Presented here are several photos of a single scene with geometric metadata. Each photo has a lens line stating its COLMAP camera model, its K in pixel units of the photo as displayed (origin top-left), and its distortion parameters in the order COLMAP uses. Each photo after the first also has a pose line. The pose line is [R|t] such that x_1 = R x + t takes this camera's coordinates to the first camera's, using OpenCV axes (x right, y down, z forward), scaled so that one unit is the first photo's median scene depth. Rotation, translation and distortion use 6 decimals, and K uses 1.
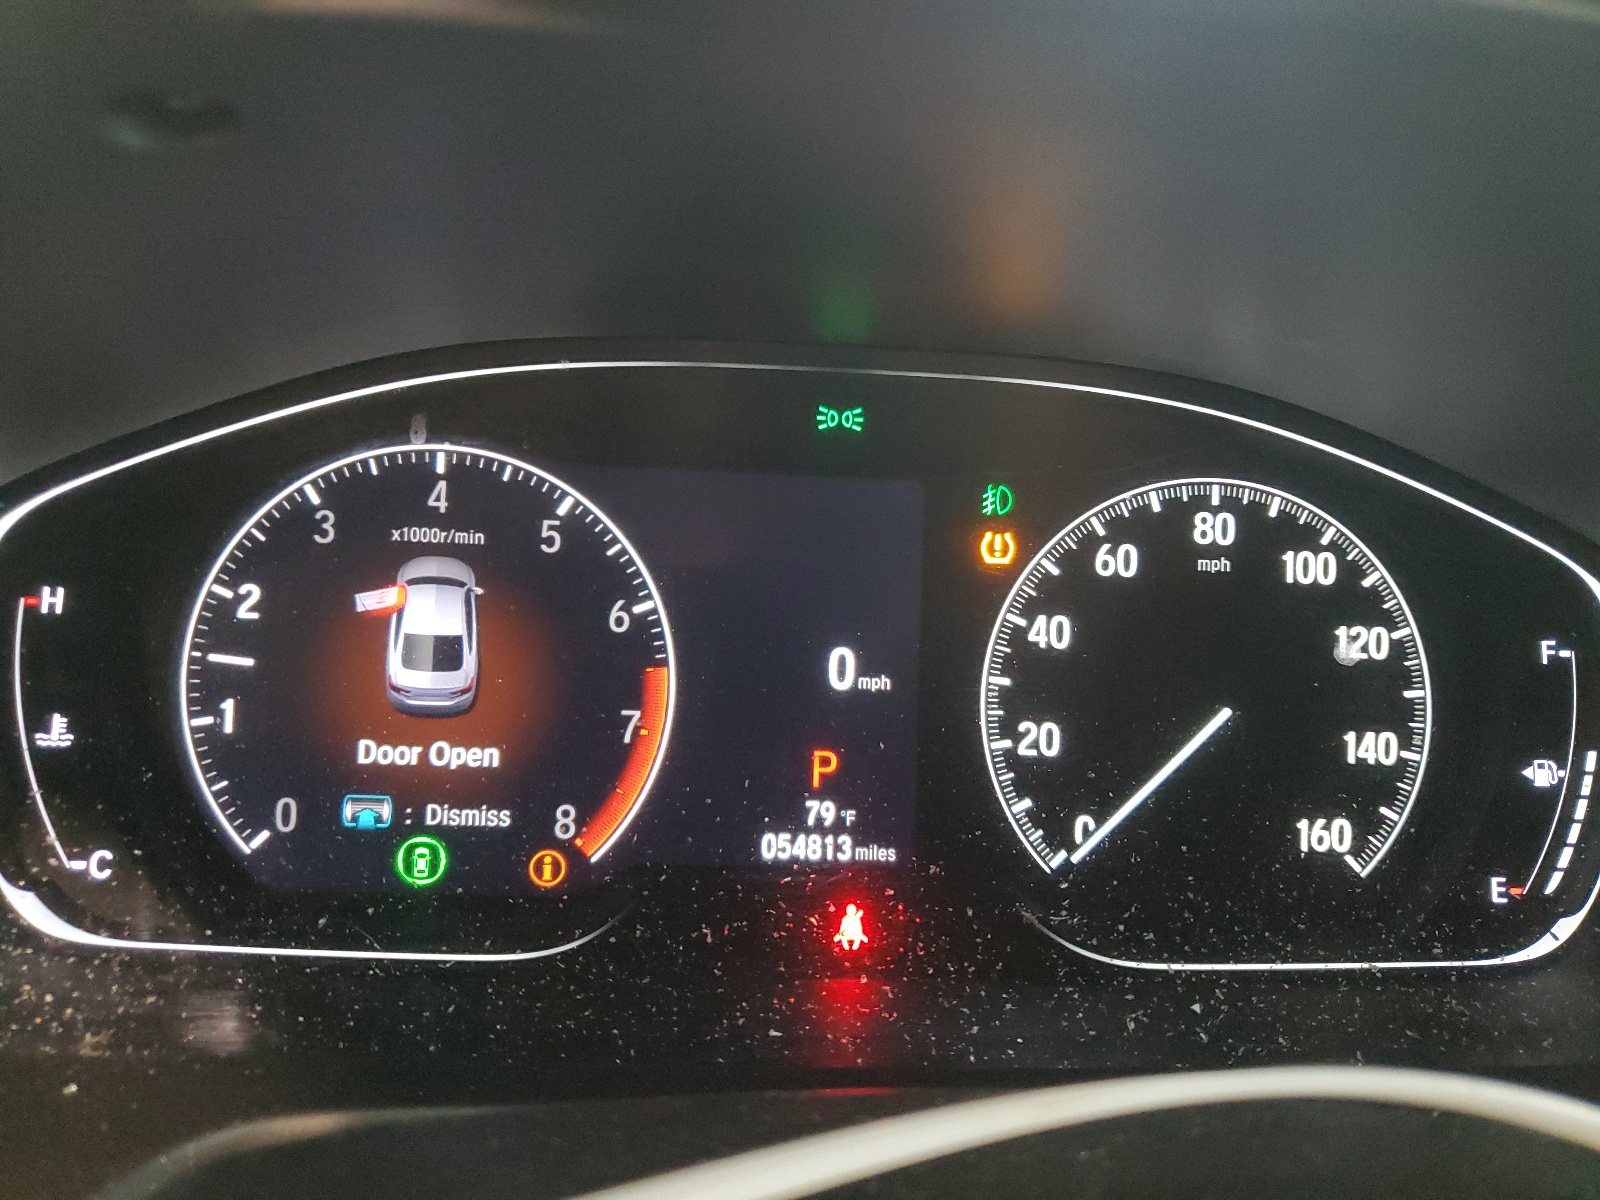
lens RADIAL K [[1213.3, 0, 799.4], [0, 1213.3, 598.7], [0, 0, 1]] dist [0.000218, -0.000013]
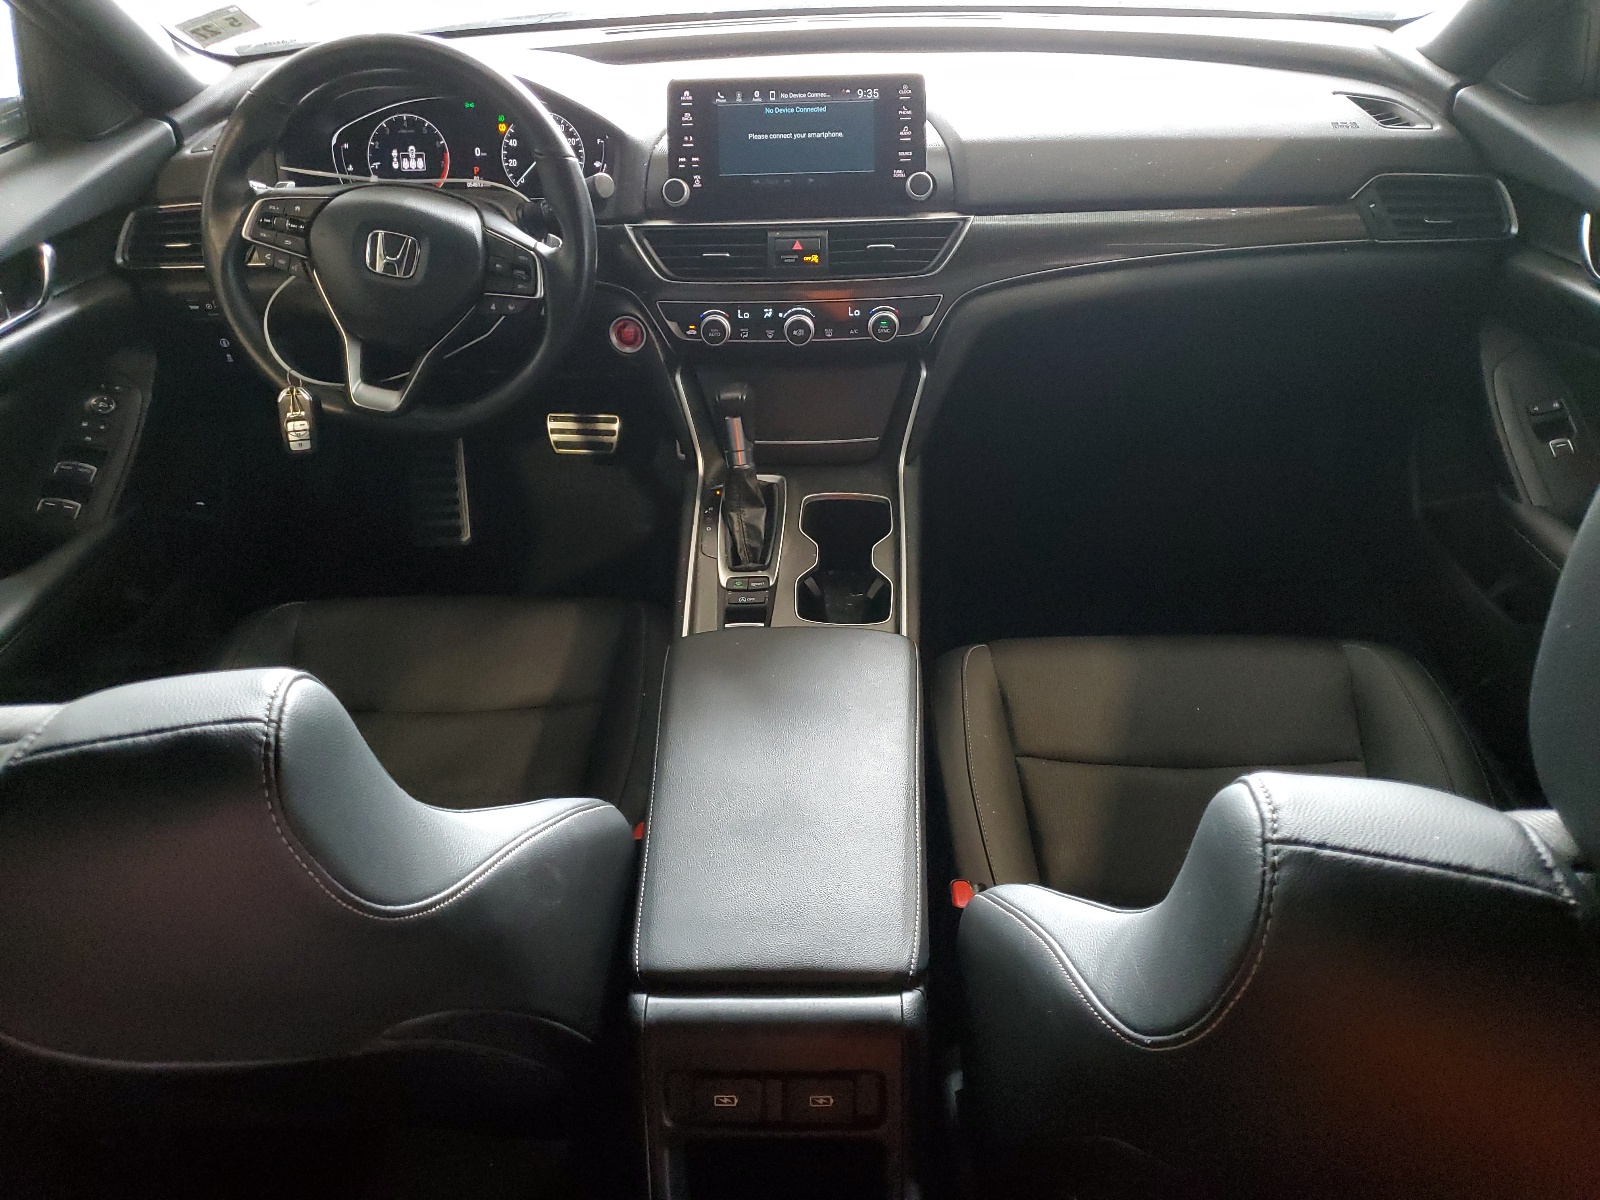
lens RADIAL K [[1213.3, 0, 801.2], [0, 1213.3, 599.4], [0, 0, 1]] dist [0.000218, -0.000013]
pose [[0.992479, -0.017593, -0.121141, 2.192642], [0.050529, 0.960254, 0.274516, 0.587799], [0.111497, -0.278572, 0.953921, -4.841286]]
